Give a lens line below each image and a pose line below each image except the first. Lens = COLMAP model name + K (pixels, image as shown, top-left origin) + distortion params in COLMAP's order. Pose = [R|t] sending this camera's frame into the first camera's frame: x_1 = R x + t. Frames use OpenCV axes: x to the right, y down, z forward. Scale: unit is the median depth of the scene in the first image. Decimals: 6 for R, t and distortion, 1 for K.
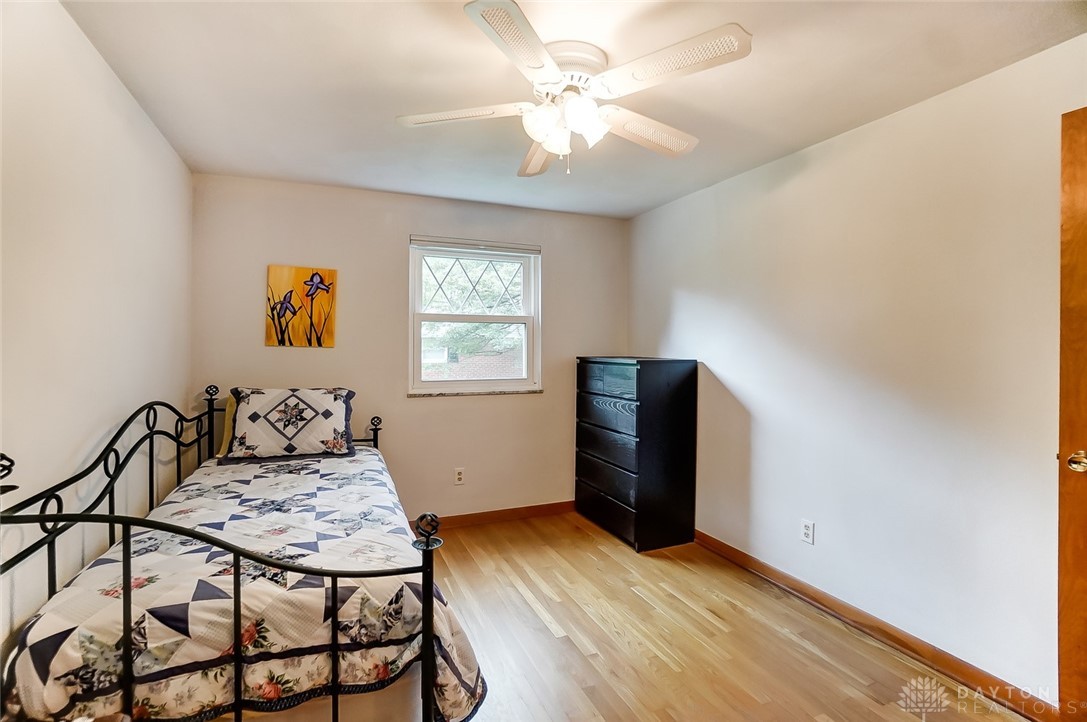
lens RADIAL K [[487.1, 0, 532.0], [0, 487.1, 342.2], [0, 0, 1]] dist [-0.056657, 0.015972]
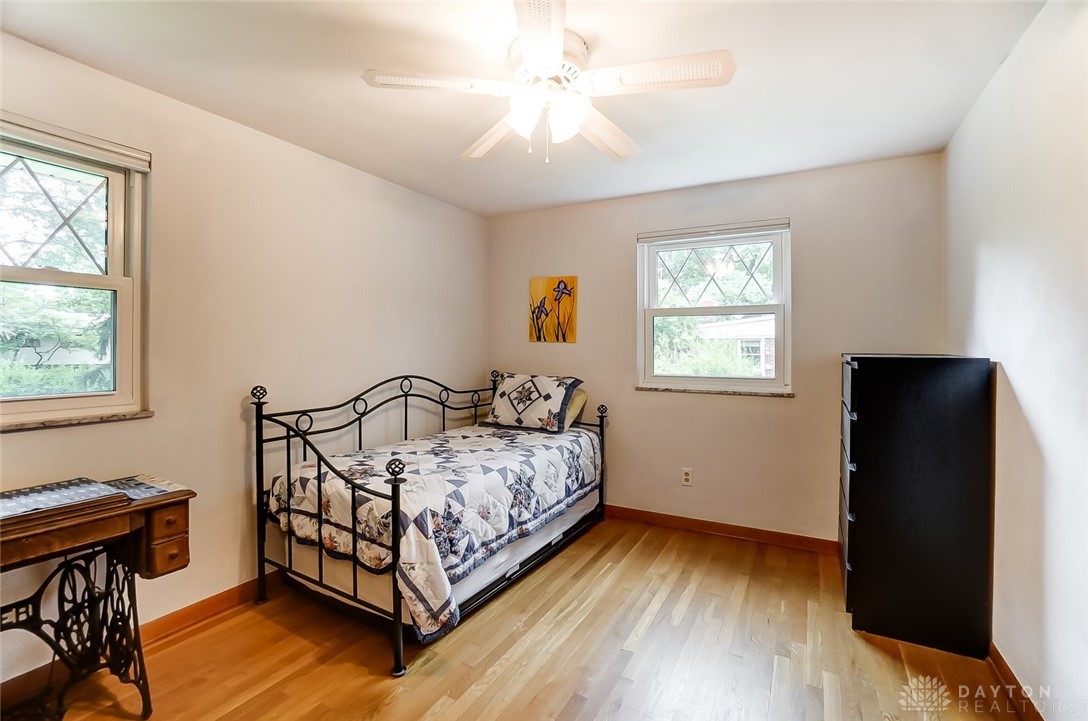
lens RADIAL K [[487.5, 0, 537.0], [0, 487.5, 344.9], [0, 0, 1]] dist [-0.056657, 0.015972]
pose [[0.612961, -0.004631, -0.790100, 0.522434], [0.007389, 0.999973, -0.000128, 0.017779], [0.790079, -0.005760, 0.612978, 0.228396]]
